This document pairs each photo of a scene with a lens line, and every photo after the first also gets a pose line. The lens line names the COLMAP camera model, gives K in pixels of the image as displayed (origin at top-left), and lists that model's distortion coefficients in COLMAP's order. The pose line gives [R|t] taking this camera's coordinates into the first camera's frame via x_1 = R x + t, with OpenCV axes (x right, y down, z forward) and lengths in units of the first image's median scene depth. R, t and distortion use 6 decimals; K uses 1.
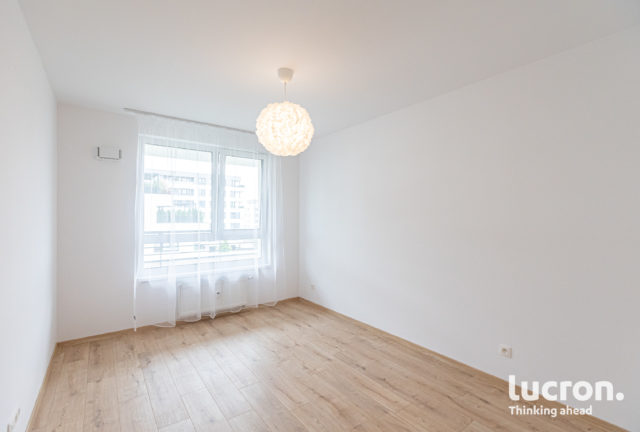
lens RADIAL K [[287.6, 0, 320.0], [0, 287.6, 216.0], [0, 0, 1]] dist [-0.000808, -0.000107]
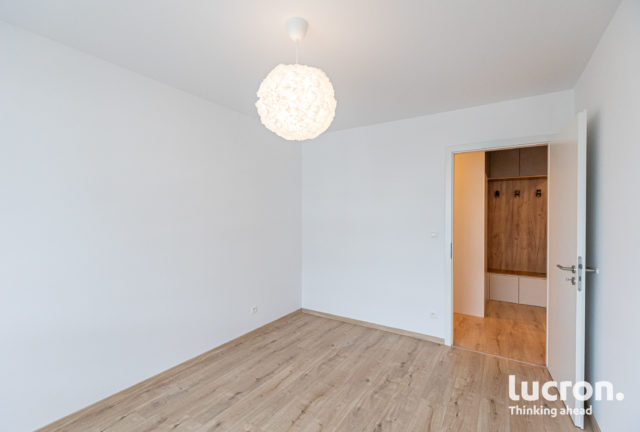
lens RADIAL K [[287.6, 0, 320.0], [0, 287.6, 216.0], [0, 0, 1]] dist [-0.000808, -0.000107]
pose [[-0.355795, -0.000687, 0.934564, -0.748858], [-0.004859, 0.999988, -0.001115, -0.000791], [-0.934552, -0.004938, -0.355794, 1.094316]]
